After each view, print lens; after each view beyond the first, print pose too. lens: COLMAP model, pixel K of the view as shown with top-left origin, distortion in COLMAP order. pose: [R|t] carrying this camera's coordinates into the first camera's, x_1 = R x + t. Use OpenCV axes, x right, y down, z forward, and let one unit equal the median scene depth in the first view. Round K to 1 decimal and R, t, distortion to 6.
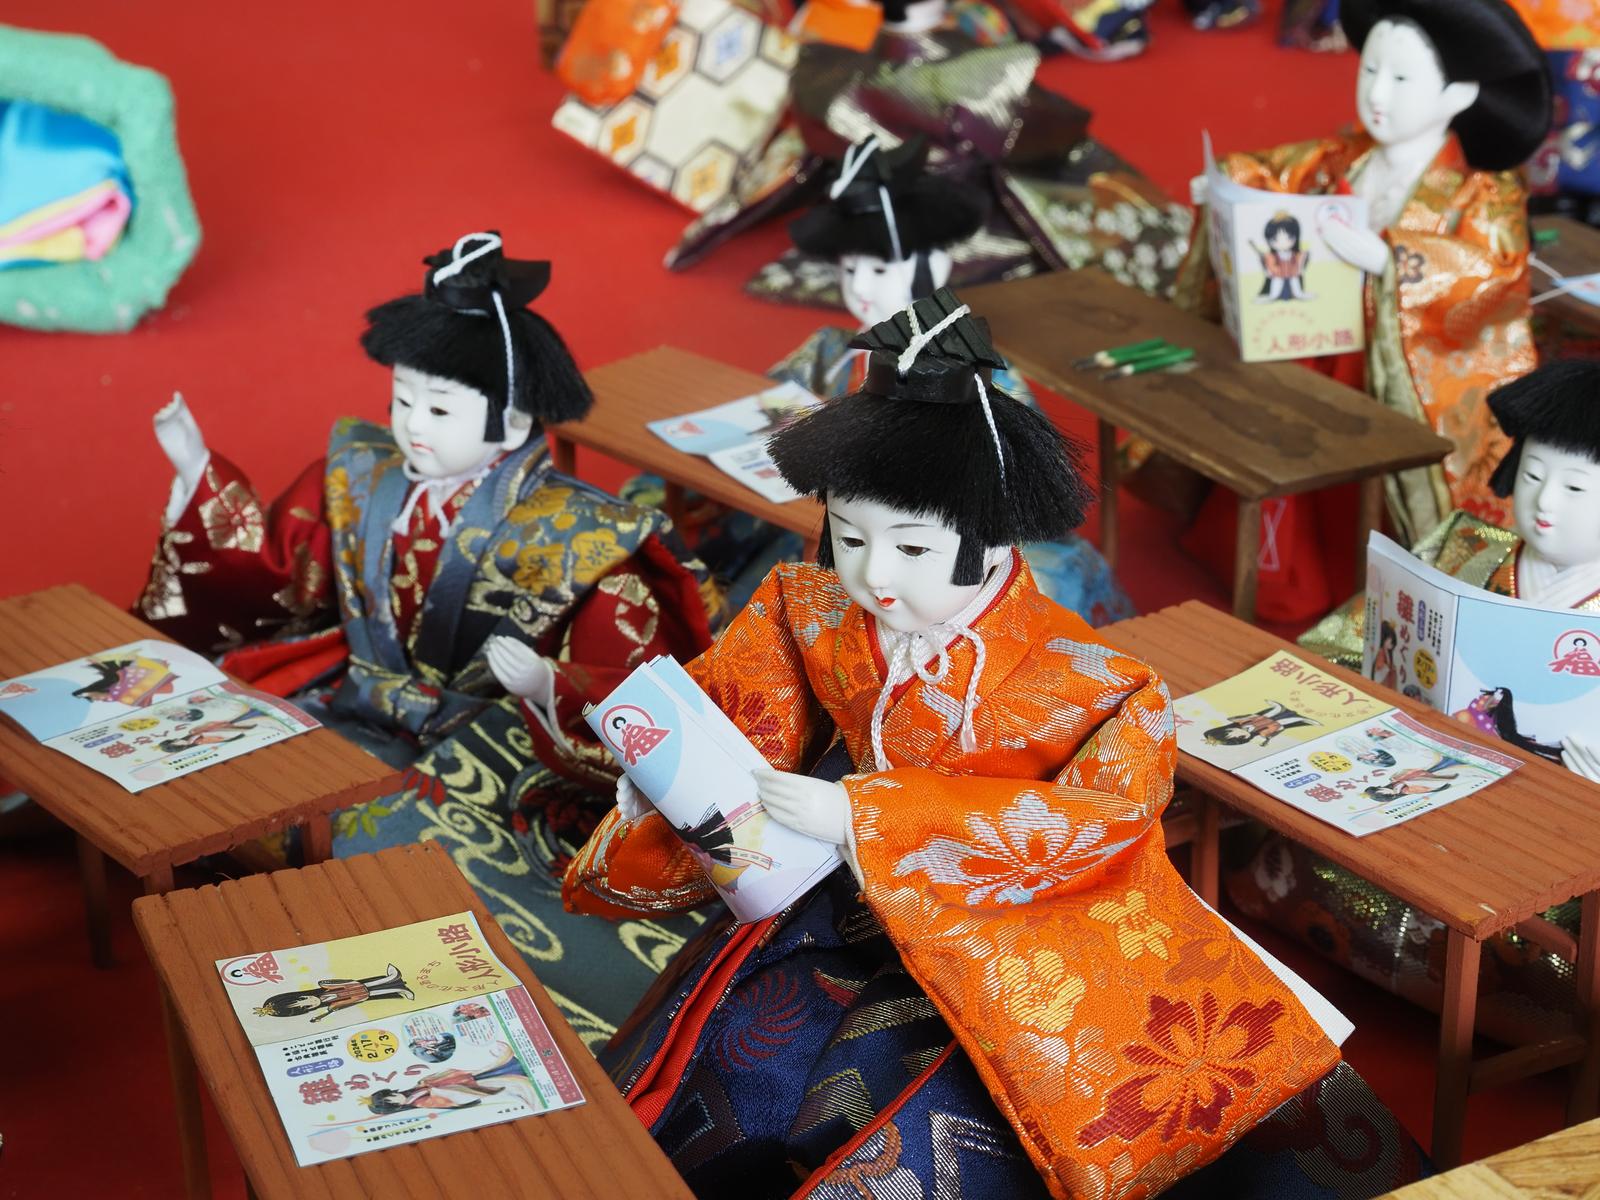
lens RADIAL K [[2670.2, 0, 800.0], [0, 2670.2, 600.0], [0, 0, 1]] dist [0.023840, 0.181750]
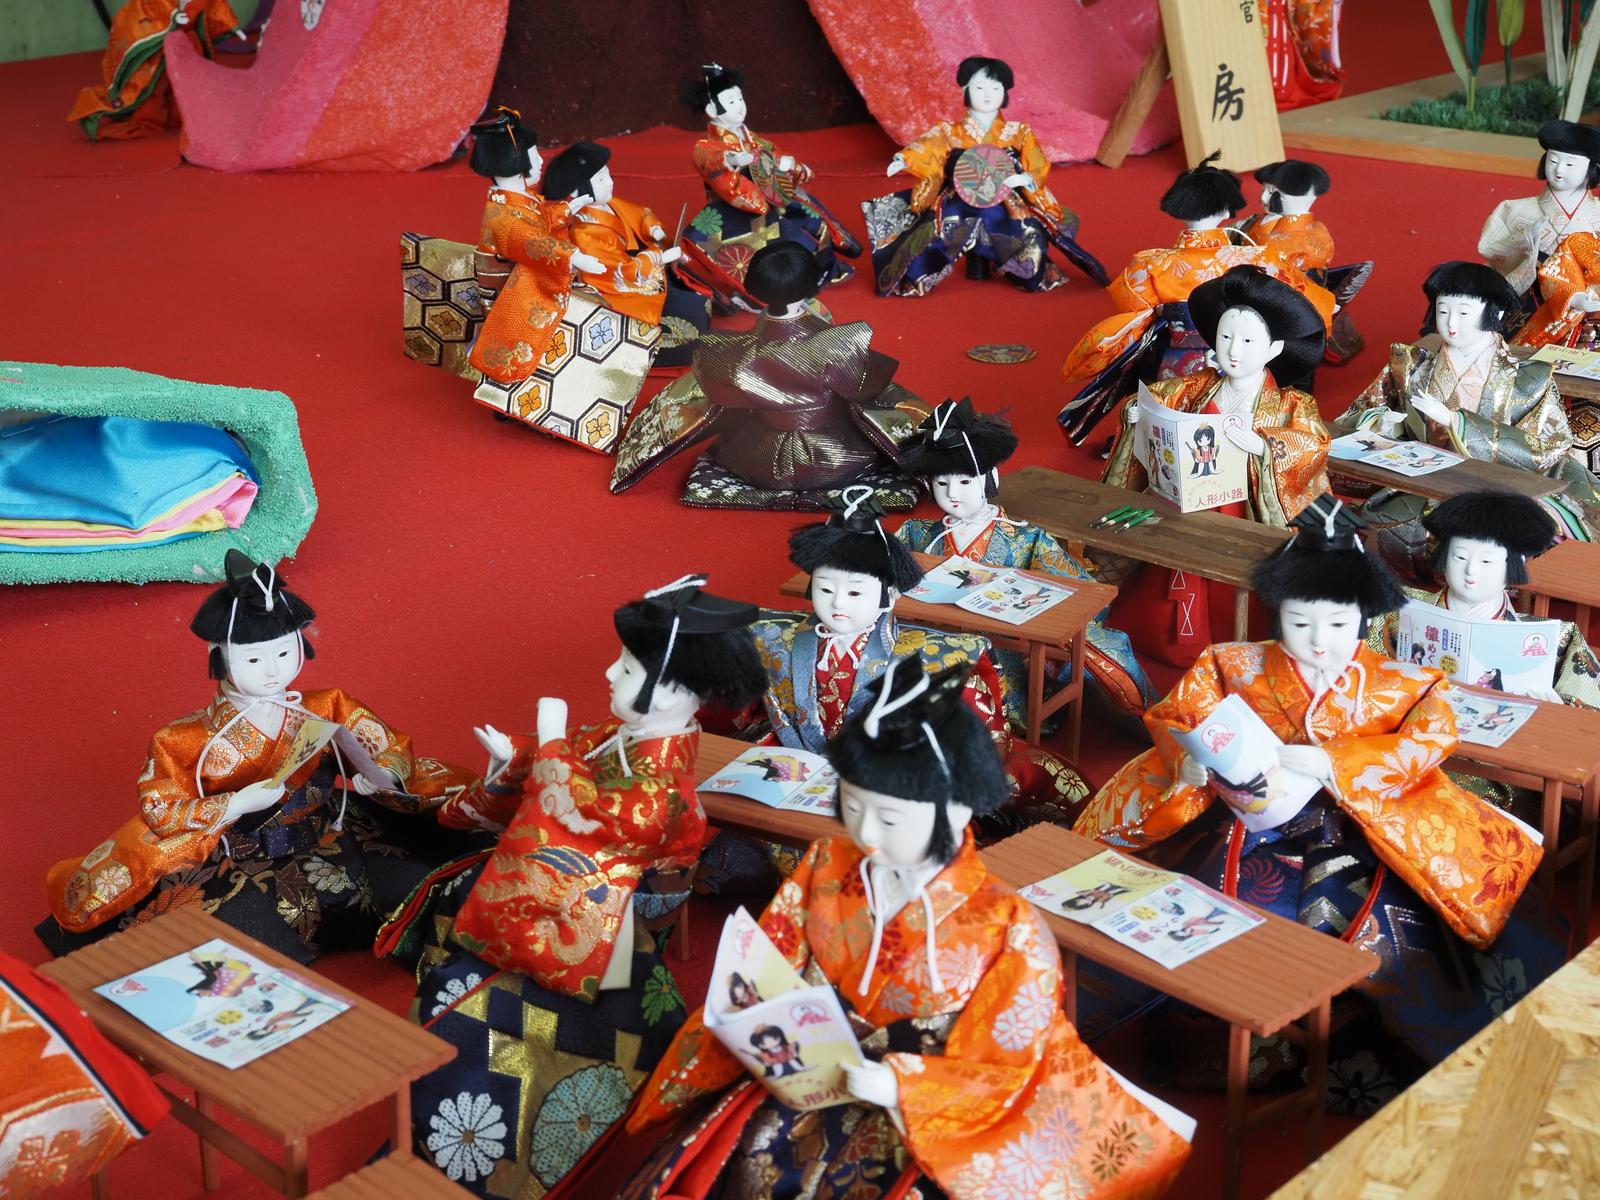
lens RADIAL K [[2257.0, 0, 800.0], [0, 2257.0, 600.0], [0, 0, 1]] dist [0.003983, 0.012480]
pose [[0.947939, -0.117221, 0.296092, -0.504809], [0.132770, 0.990601, -0.032890, -0.021185], [-0.289454, 0.070489, 0.954593, -0.291928]]
